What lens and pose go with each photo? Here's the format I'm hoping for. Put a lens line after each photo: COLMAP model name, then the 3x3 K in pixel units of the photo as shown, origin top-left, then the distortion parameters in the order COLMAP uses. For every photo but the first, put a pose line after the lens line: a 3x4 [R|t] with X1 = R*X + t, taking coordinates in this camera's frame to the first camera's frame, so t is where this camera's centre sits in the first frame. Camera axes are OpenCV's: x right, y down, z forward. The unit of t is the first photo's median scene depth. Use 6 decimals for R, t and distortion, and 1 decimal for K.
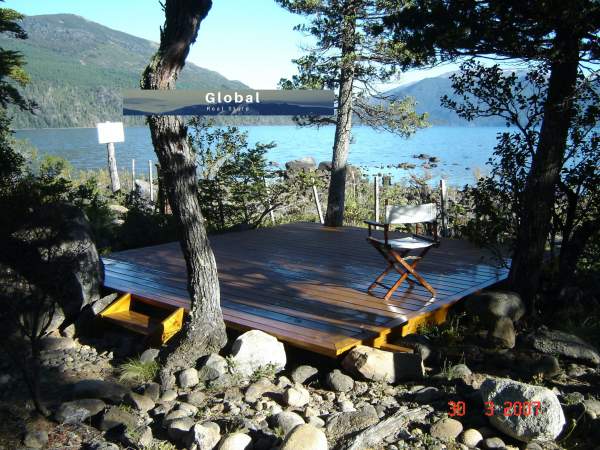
lens RADIAL K [[674.9, 0, 300.0], [0, 674.9, 225.0], [0, 0, 1]] dist [-0.112587, -0.028115]
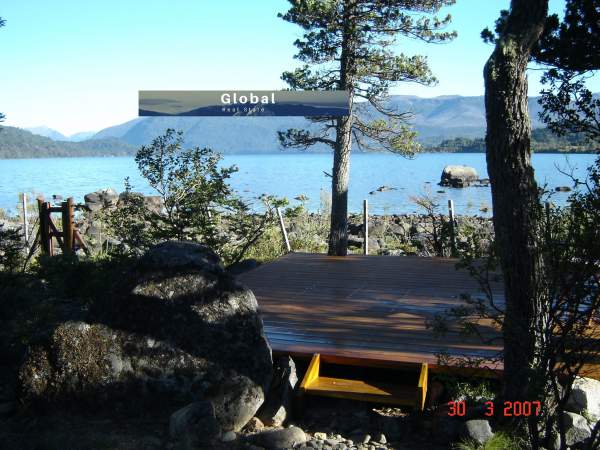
lens RADIAL K [[674.9, 0, 300.0], [0, 674.9, 225.0], [0, 0, 1]] dist [-0.112587, -0.028115]
pose [[0.924792, -0.043941, 0.377928, -0.353808], [0.060880, 0.997600, -0.032986, -0.013378], [-0.375572, 0.053513, 0.925247, 0.185032]]
